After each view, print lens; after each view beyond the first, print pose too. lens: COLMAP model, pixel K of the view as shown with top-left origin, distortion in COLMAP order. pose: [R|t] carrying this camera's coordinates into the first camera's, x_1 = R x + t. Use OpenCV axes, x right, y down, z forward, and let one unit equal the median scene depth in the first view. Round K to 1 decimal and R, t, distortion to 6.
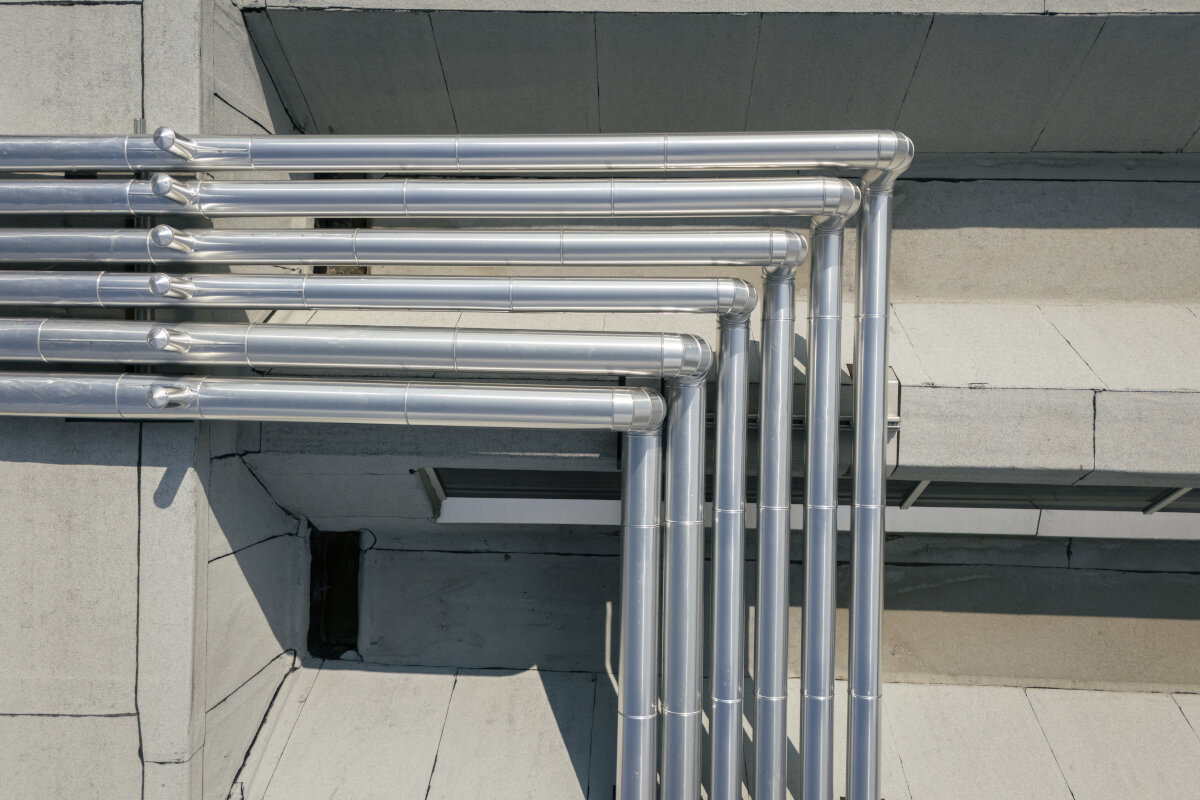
lens RADIAL K [[879.5, 0, 600.0], [0, 879.5, 400.0], [0, 0, 1]] dist [0.061302, -0.060556]
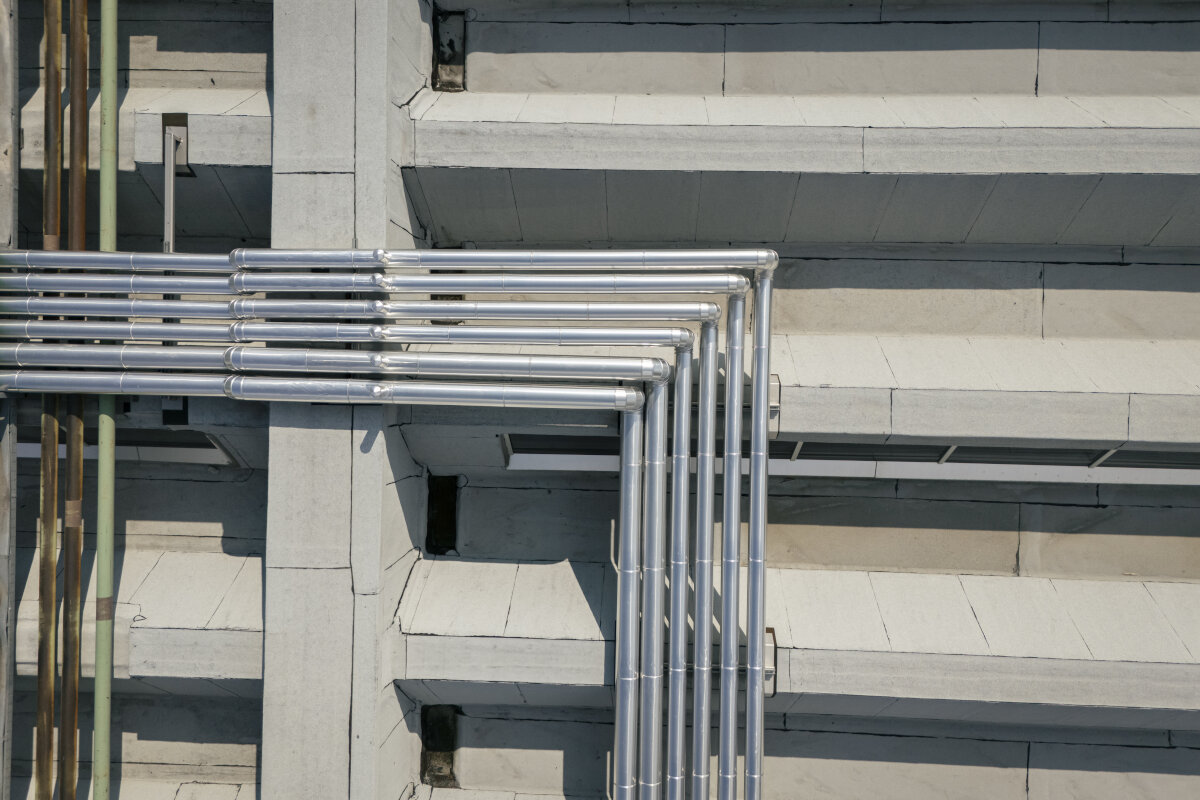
lens RADIAL K [[879.5, 0, 600.0], [0, 879.5, 400.0], [0, 0, 1]] dist [0.061302, -0.060556]
pose [[0.999986, 0.002054, -0.004878, -0.007017], [-0.002035, 0.999990, 0.003931, 0.005511], [0.004886, -0.003921, 0.999980, -0.733121]]
